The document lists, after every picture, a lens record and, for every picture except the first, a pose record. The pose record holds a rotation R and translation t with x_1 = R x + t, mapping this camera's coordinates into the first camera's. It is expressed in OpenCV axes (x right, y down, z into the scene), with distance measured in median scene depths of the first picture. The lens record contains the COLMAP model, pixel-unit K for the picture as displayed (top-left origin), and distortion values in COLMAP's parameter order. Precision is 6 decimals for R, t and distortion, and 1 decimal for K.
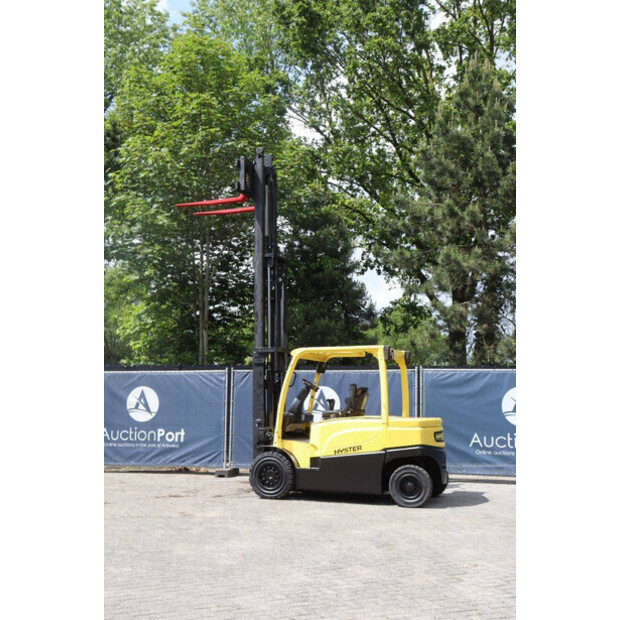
lens RADIAL K [[791.5, 0, 310.0], [0, 791.5, 310.0], [0, 0, 1]] dist [0.022109, 0.039696]
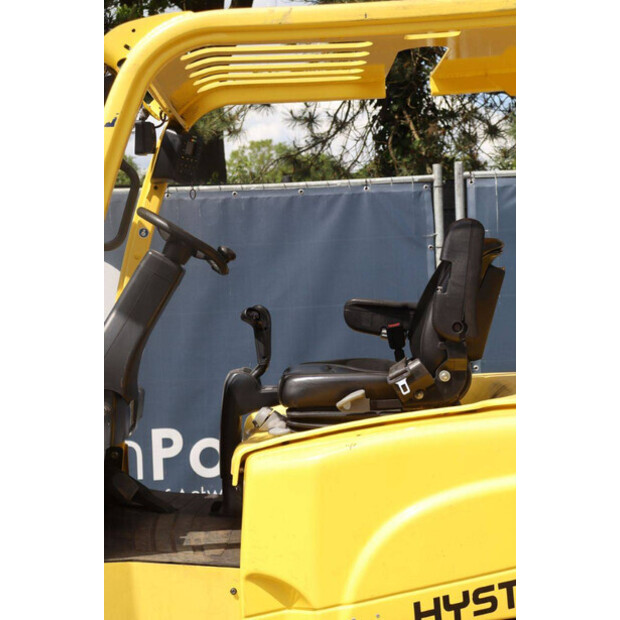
lens RADIAL K [[1426.0, 0, 297.3], [0, 1426.0, 310.7], [0, 0, 1]] dist [0.462900, 0.010538]
pose [[0.933218, -0.051608, 0.355586, -0.094698], [0.006105, 0.991766, 0.127917, 0.069453], [-0.359259, -0.117203, 0.925849, 0.681069]]
